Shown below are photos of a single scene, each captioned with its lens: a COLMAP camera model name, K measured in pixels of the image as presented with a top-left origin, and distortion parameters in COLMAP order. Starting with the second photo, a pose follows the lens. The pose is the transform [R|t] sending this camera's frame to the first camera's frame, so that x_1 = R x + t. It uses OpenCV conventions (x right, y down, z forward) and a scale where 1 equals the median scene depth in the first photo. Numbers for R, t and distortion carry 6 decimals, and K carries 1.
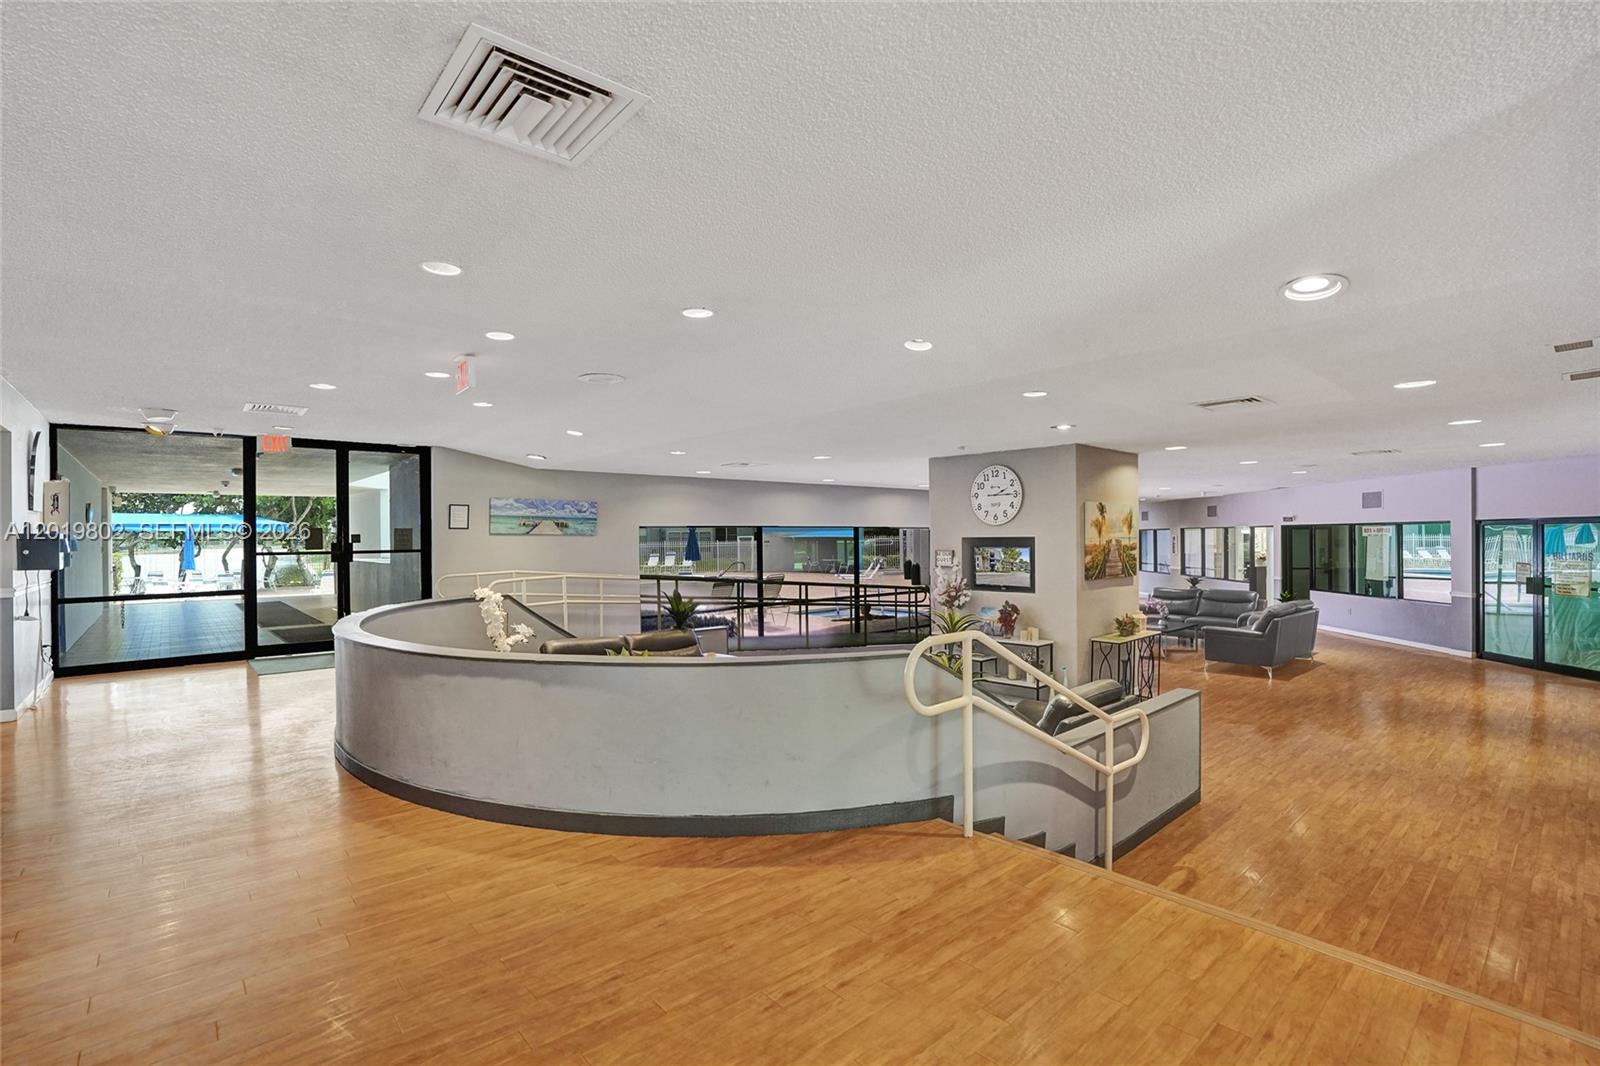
lens RADIAL K [[737.6, 0, 800.0], [0, 737.6, 533.0], [0, 0, 1]] dist [-0.067187, 0.024706]
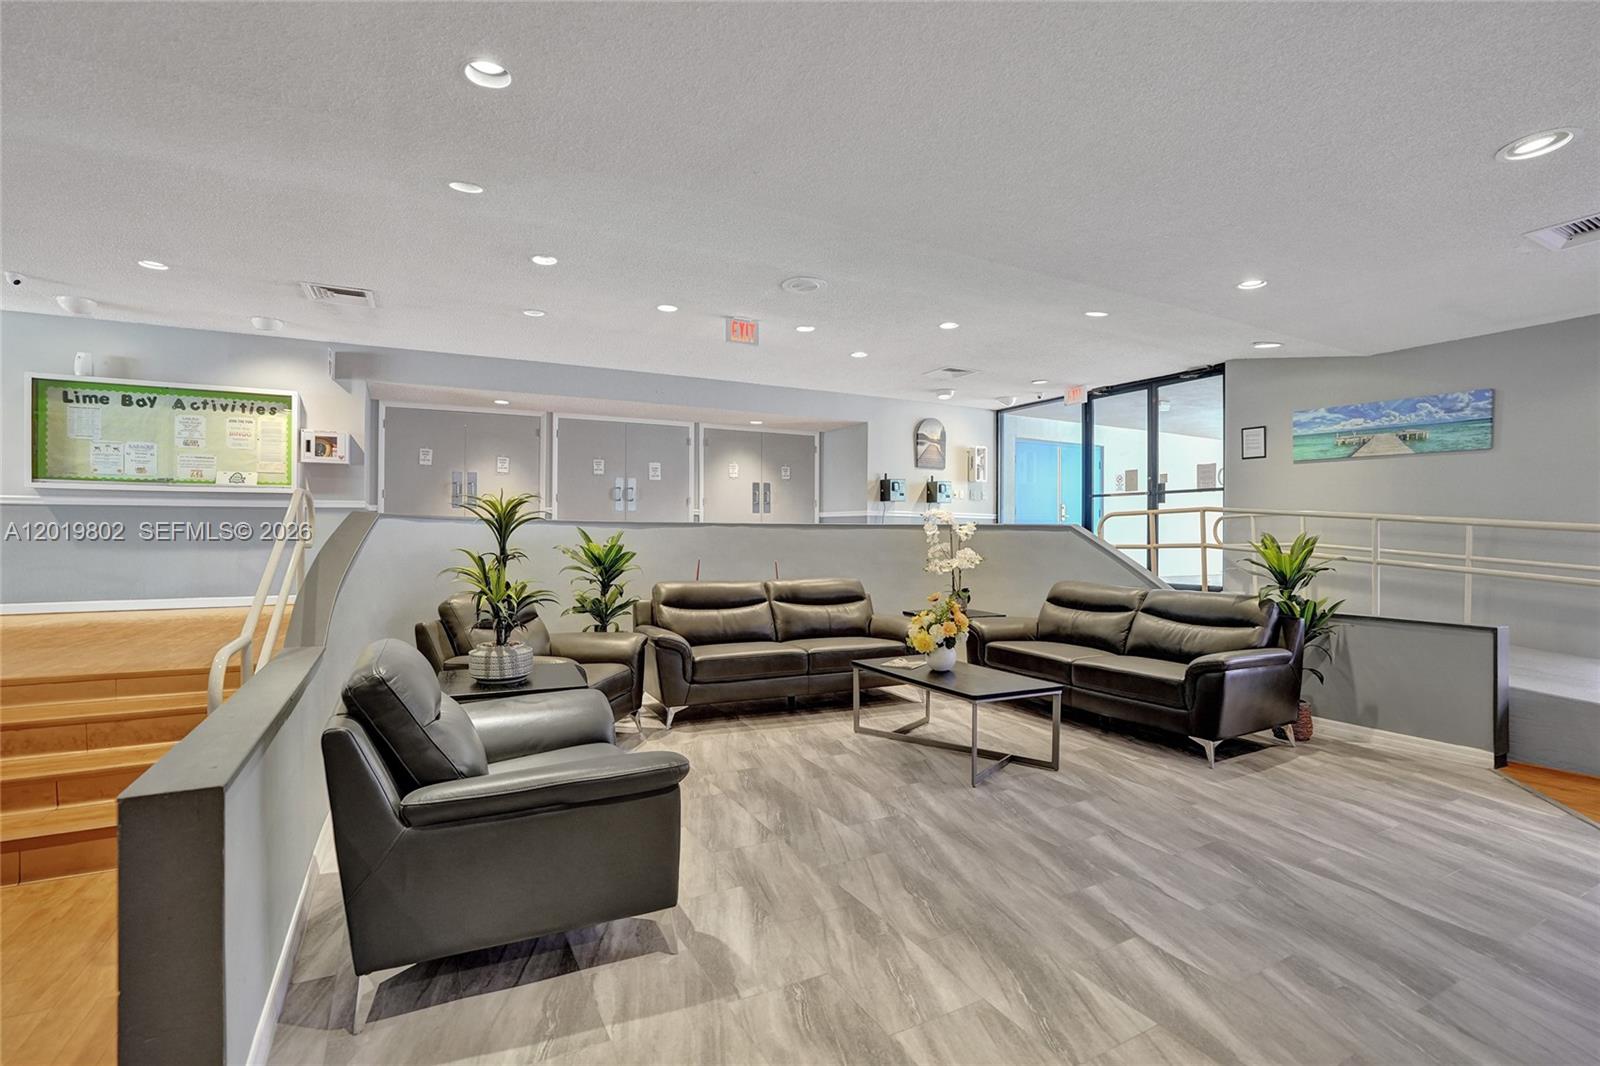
lens RADIAL K [[737.6, 0, 800.0], [0, 737.6, 533.0], [0, 0, 1]] dist [-0.067187, 0.024706]
pose [[-0.253596, 0.004201, -0.967301, 0.396891], [0.002182, 0.999991, 0.003771, 0.068593], [0.967308, -0.001154, -0.253603, 0.692944]]
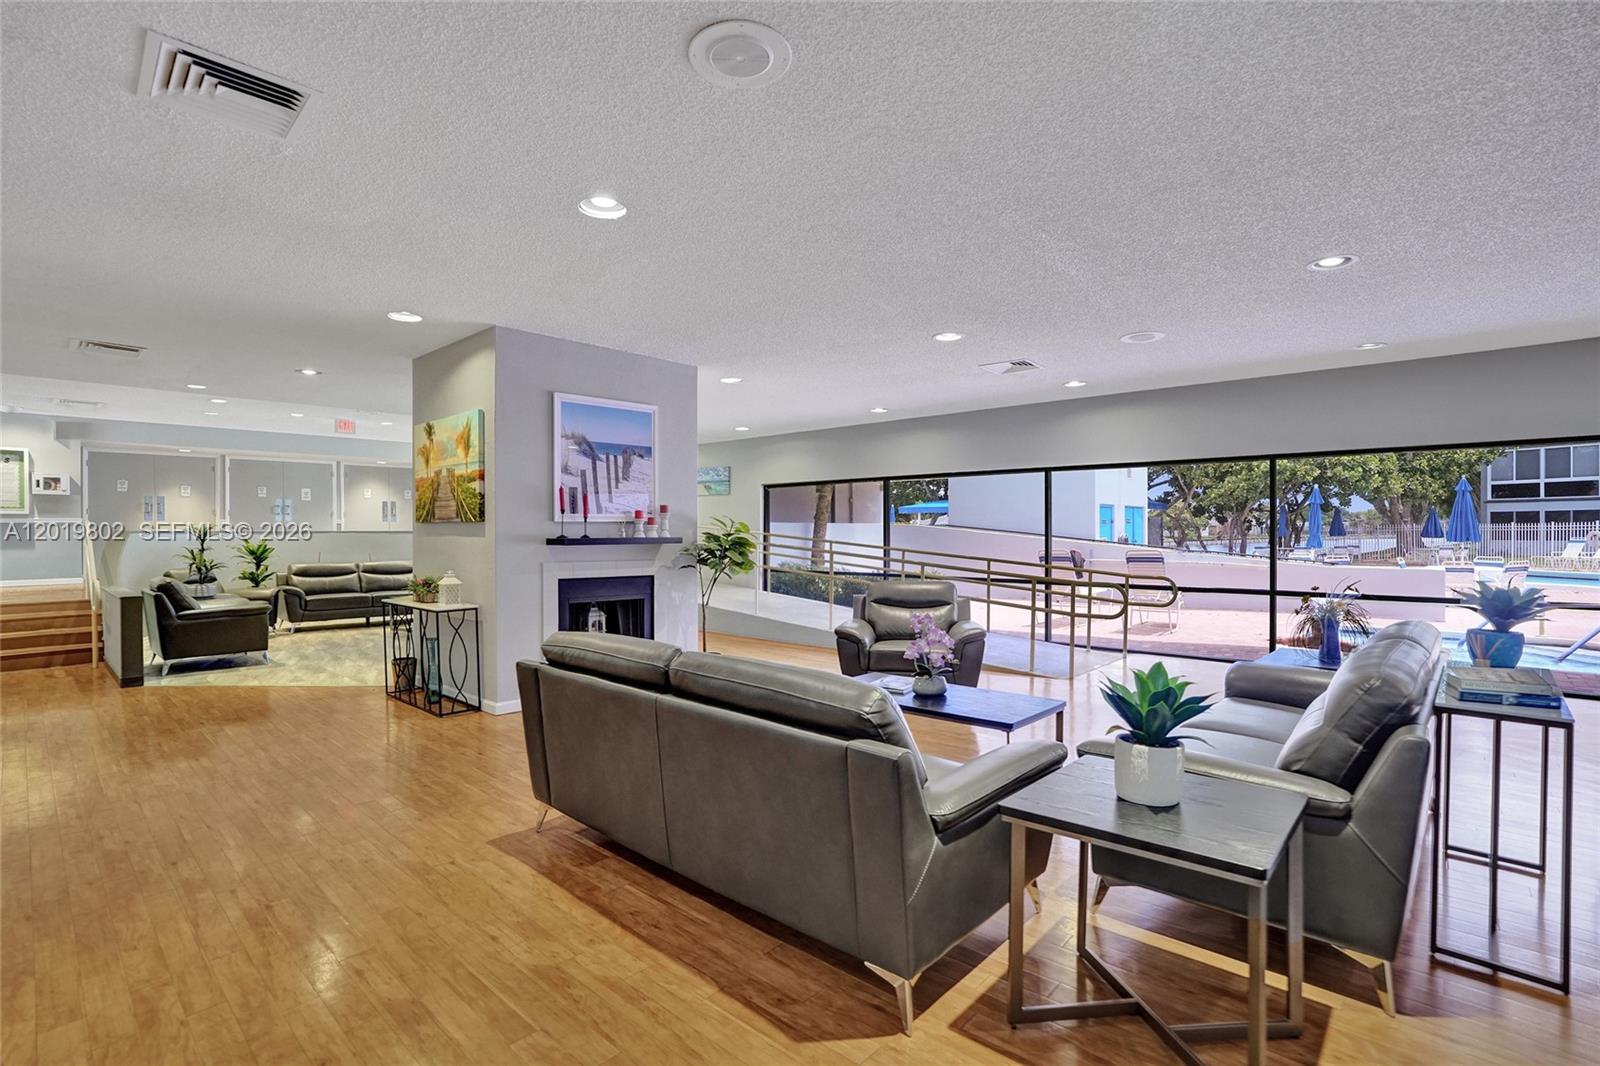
lens RADIAL K [[737.6, 0, 800.0], [0, 737.6, 533.0], [0, 0, 1]] dist [-0.067187, 0.024706]
pose [[0.094203, 0.011169, -0.995490, 1.002170], [0.007336, 0.999902, 0.011913, 0.056295], [0.995526, -0.008426, 0.094112, 1.093861]]
